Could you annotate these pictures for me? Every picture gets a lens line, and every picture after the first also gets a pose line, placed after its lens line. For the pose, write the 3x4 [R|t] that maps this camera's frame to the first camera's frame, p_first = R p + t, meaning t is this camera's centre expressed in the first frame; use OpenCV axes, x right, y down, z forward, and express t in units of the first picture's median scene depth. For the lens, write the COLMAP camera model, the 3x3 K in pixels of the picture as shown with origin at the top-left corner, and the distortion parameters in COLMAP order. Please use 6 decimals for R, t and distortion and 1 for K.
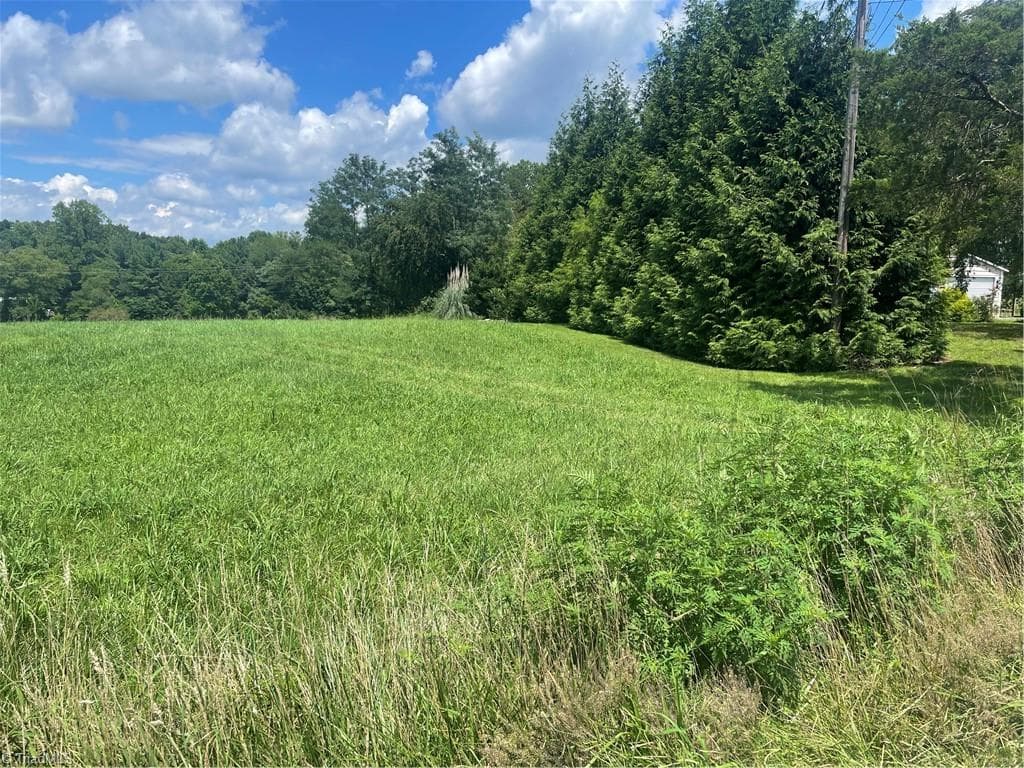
lens RADIAL K [[776.5, 0, 512.0], [0, 776.5, 384.0], [0, 0, 1]] dist [0.078719, -0.112173]
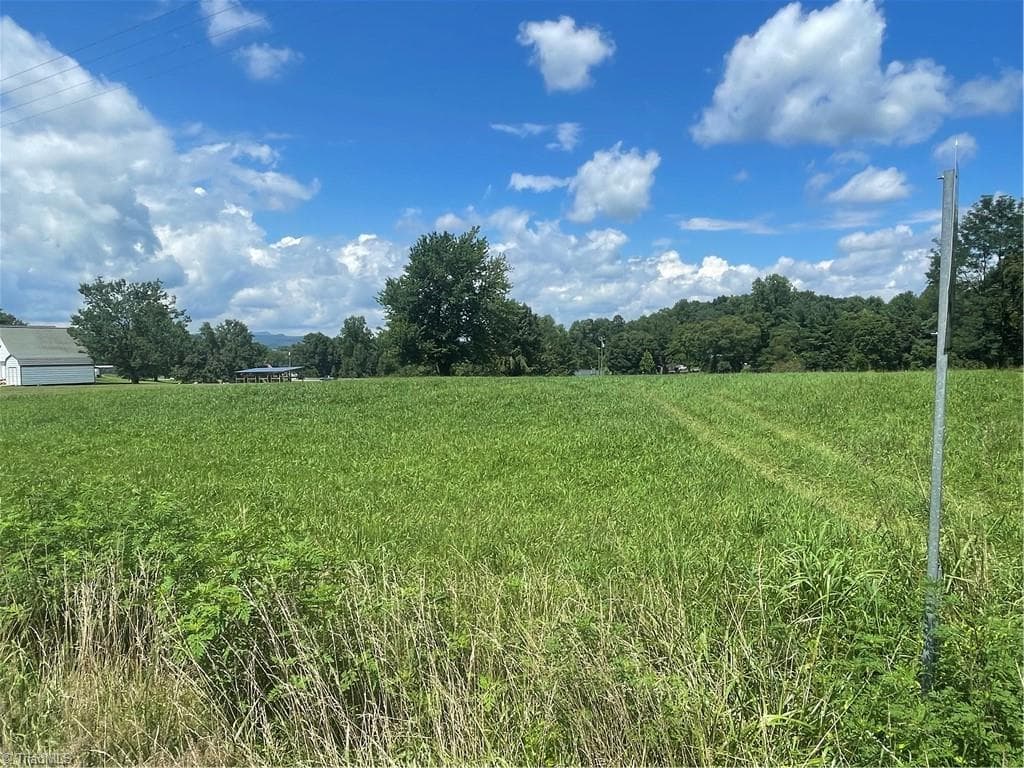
lens RADIAL K [[776.5, 0, 512.0], [0, 776.5, 384.0], [0, 0, 1]] dist [0.078719, -0.112173]
pose [[0.501095, 0.014706, -0.865267, 0.307530], [-0.070631, 0.997215, -0.023955, -0.004199], [0.862505, 0.073118, 0.500738, 0.043972]]
